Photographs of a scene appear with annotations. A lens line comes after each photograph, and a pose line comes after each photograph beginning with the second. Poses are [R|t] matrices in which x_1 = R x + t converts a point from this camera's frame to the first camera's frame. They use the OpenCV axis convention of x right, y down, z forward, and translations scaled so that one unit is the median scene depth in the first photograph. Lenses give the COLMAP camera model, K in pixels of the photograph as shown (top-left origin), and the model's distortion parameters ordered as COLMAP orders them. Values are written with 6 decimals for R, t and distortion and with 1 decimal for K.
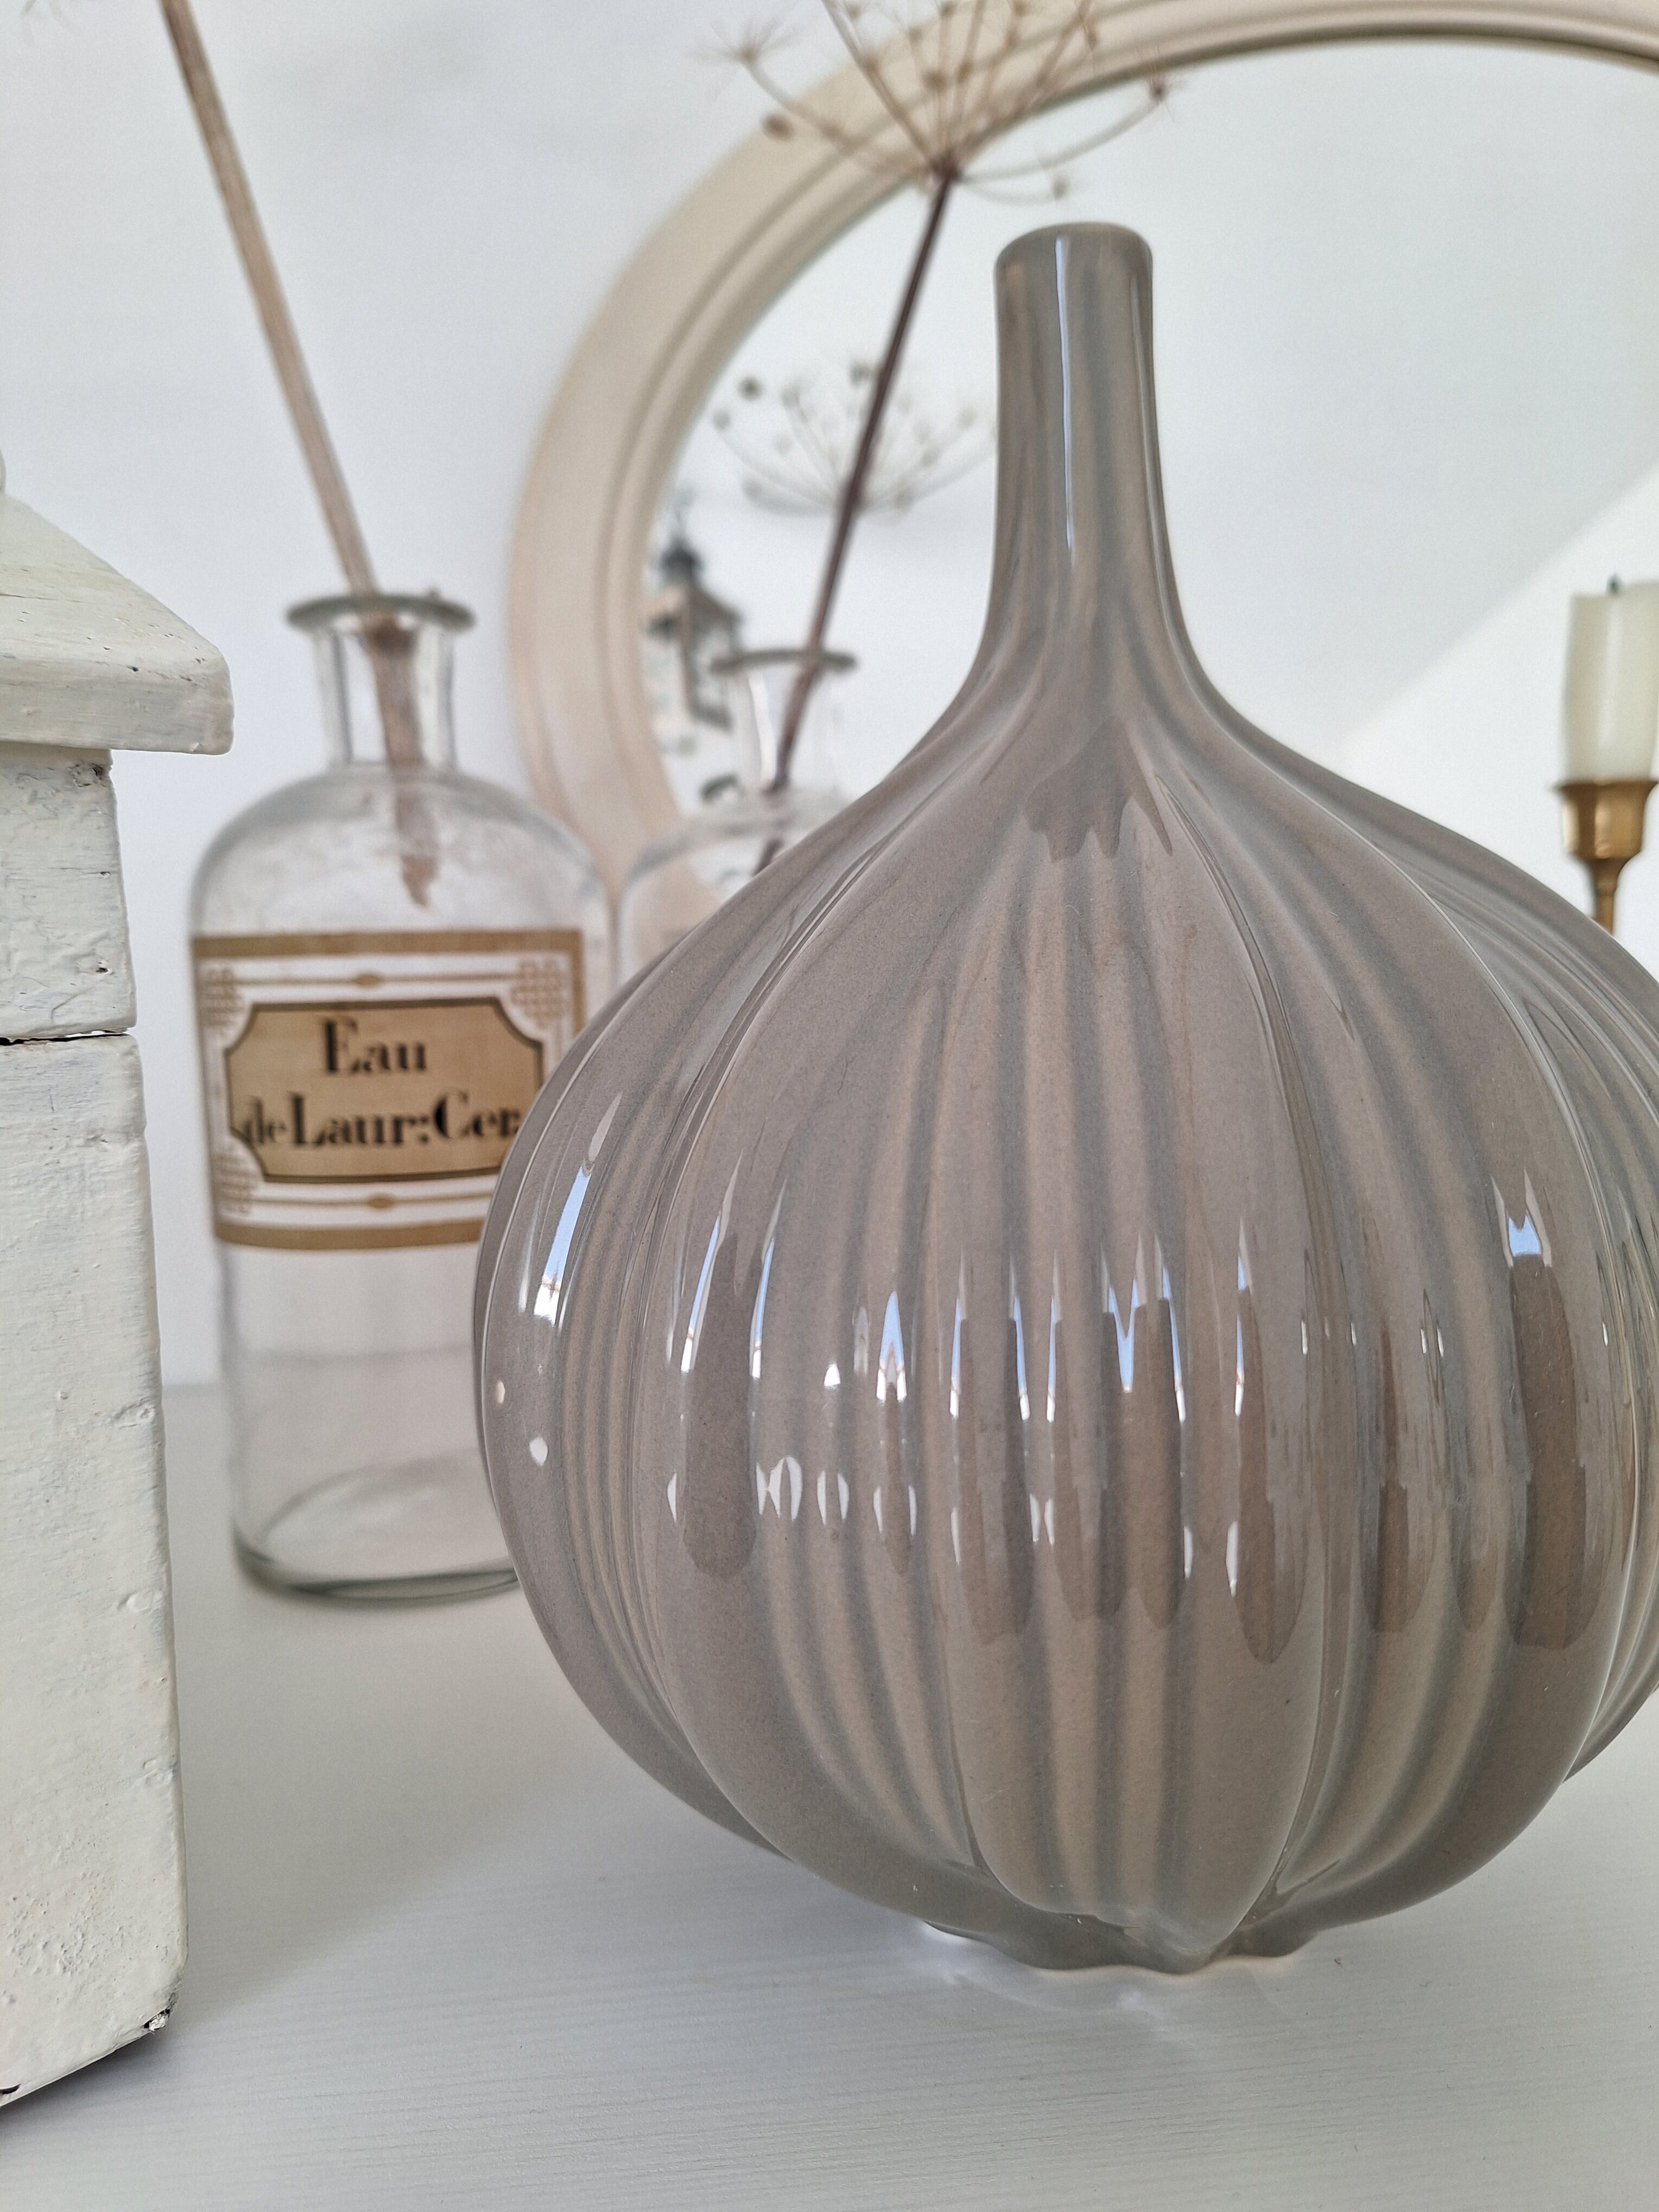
lens RADIAL K [[1660.8, 0, 828.8], [0, 1660.8, 1135.3], [0, 0, 1]] dist [0.106756, -0.221322]
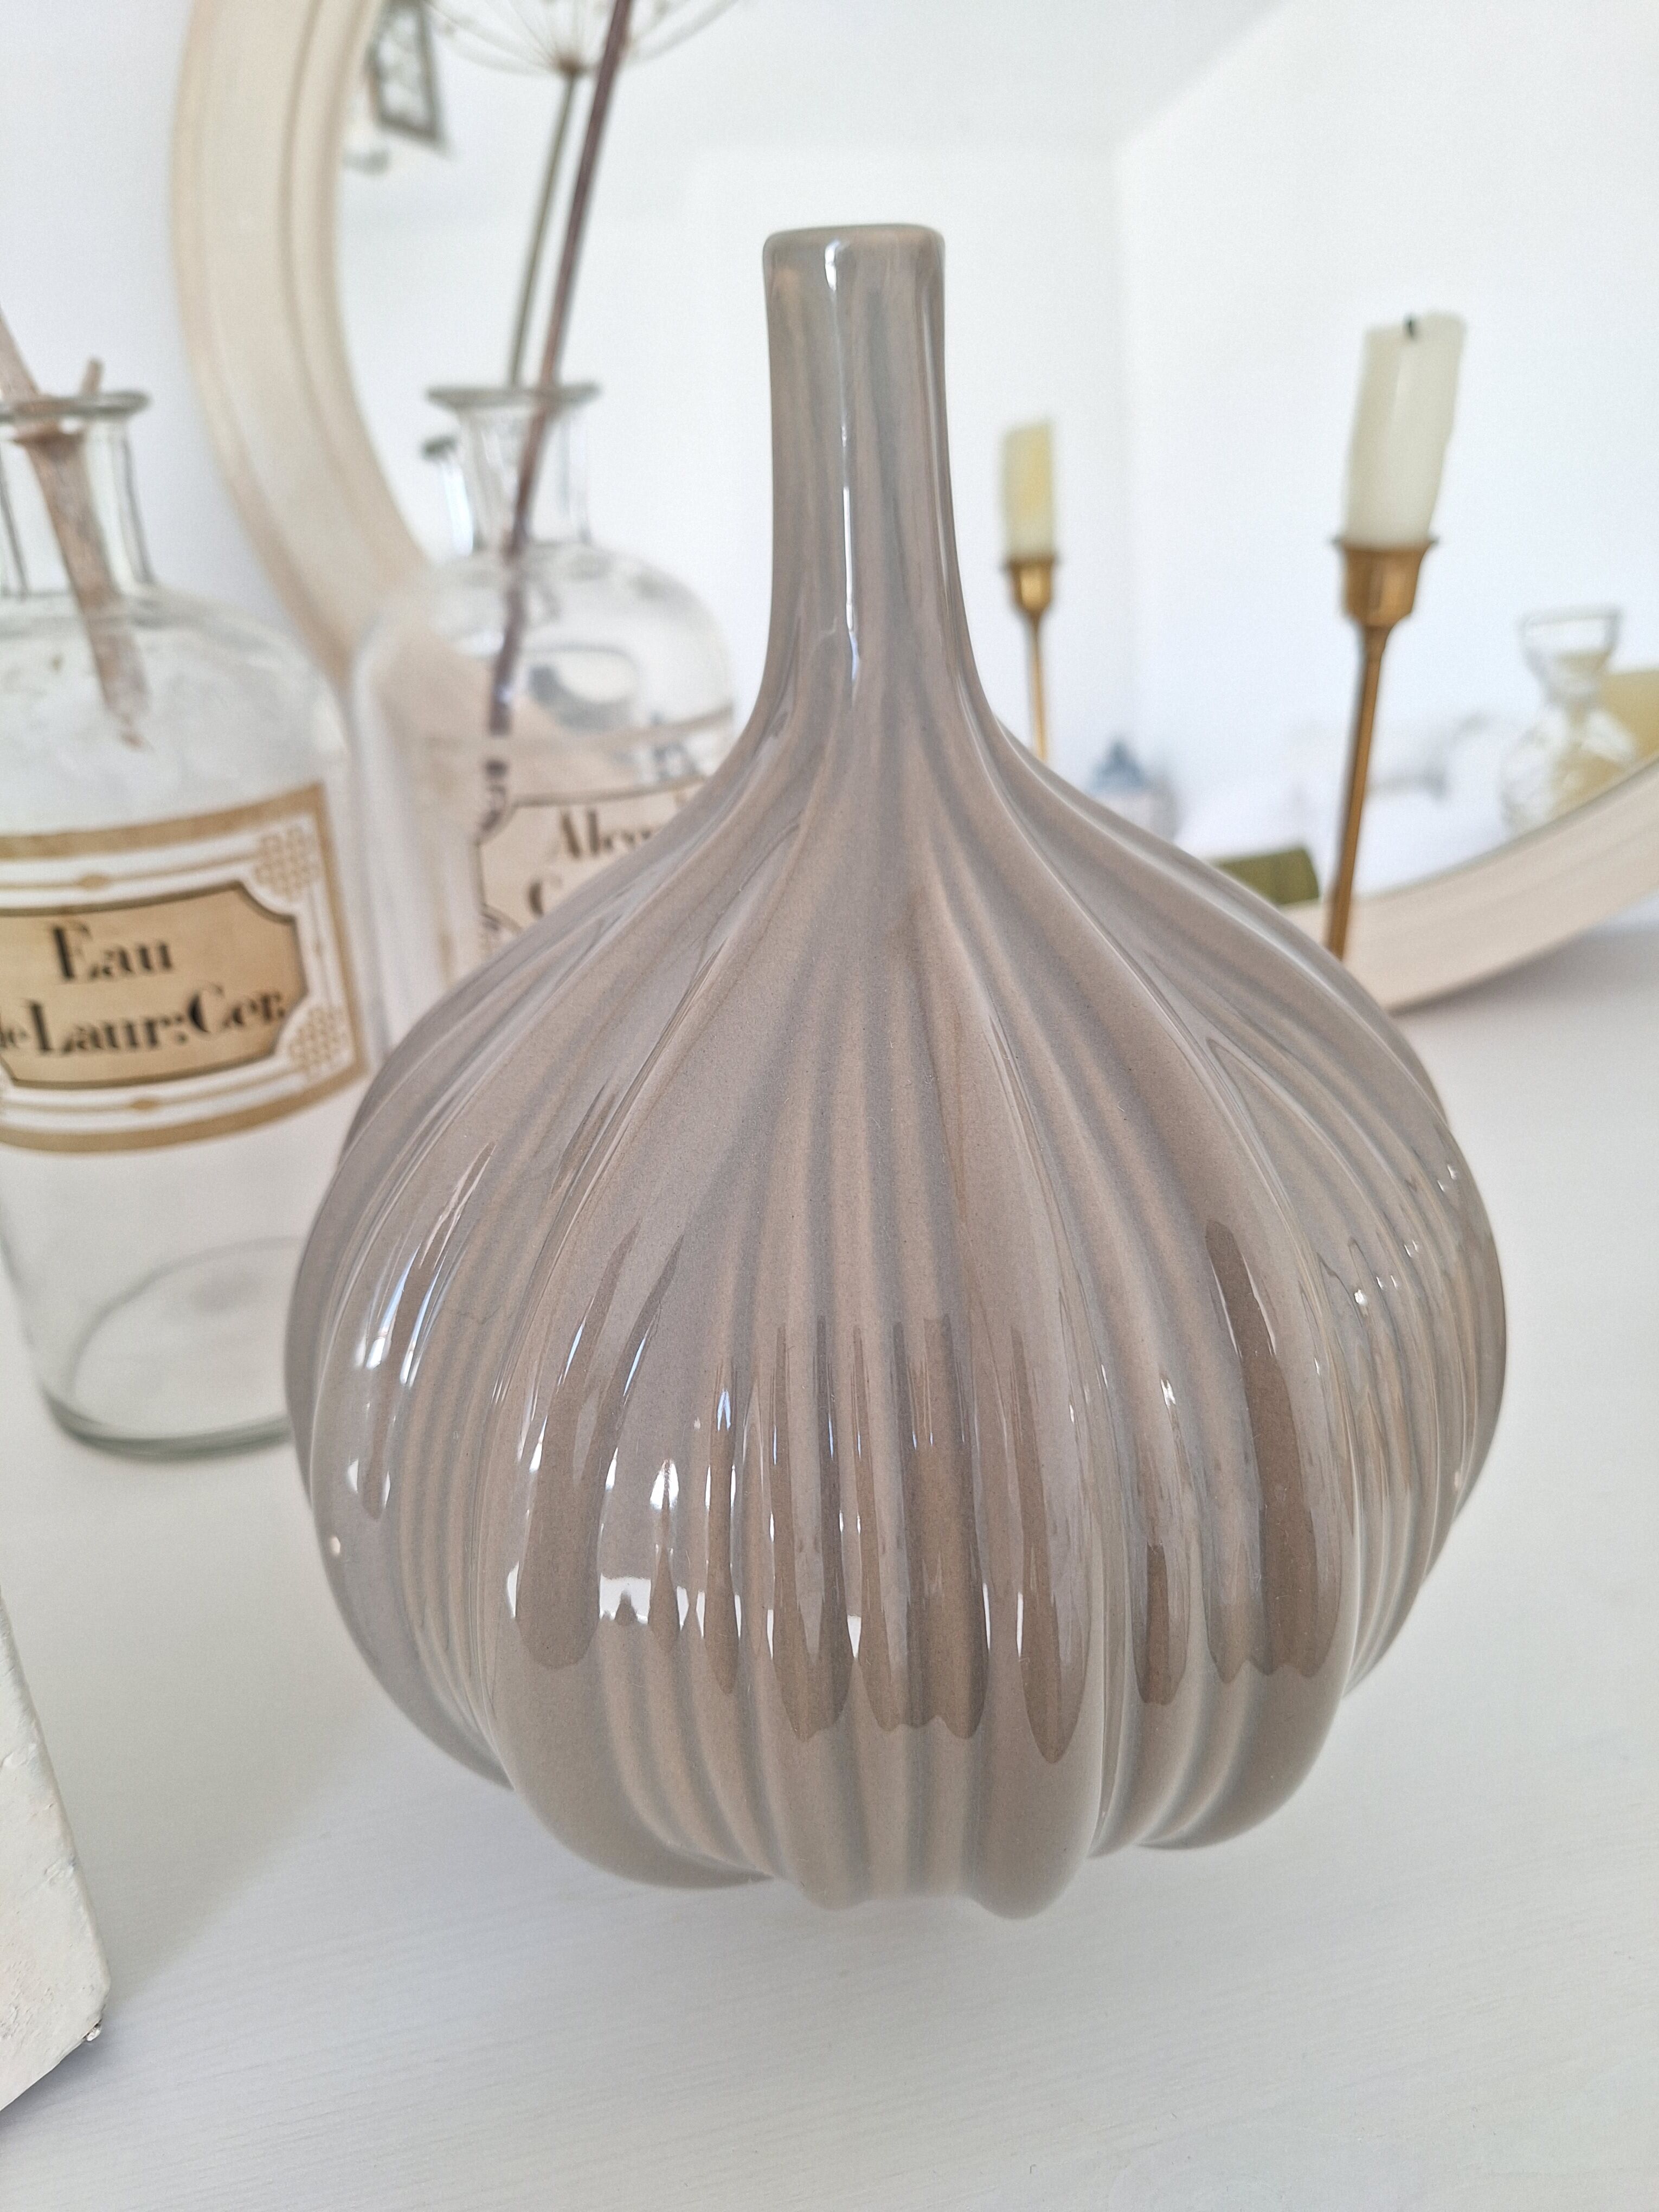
lens RADIAL K [[1660.8, 0, 828.8], [0, 1660.8, 1135.3], [0, 0, 1]] dist [0.106756, -0.221322]
pose [[0.988946, -0.068751, 0.131372, -0.007421], [0.022434, 0.945185, 0.325763, -0.249132], [-0.146567, -0.319215, 0.936280, 0.033270]]
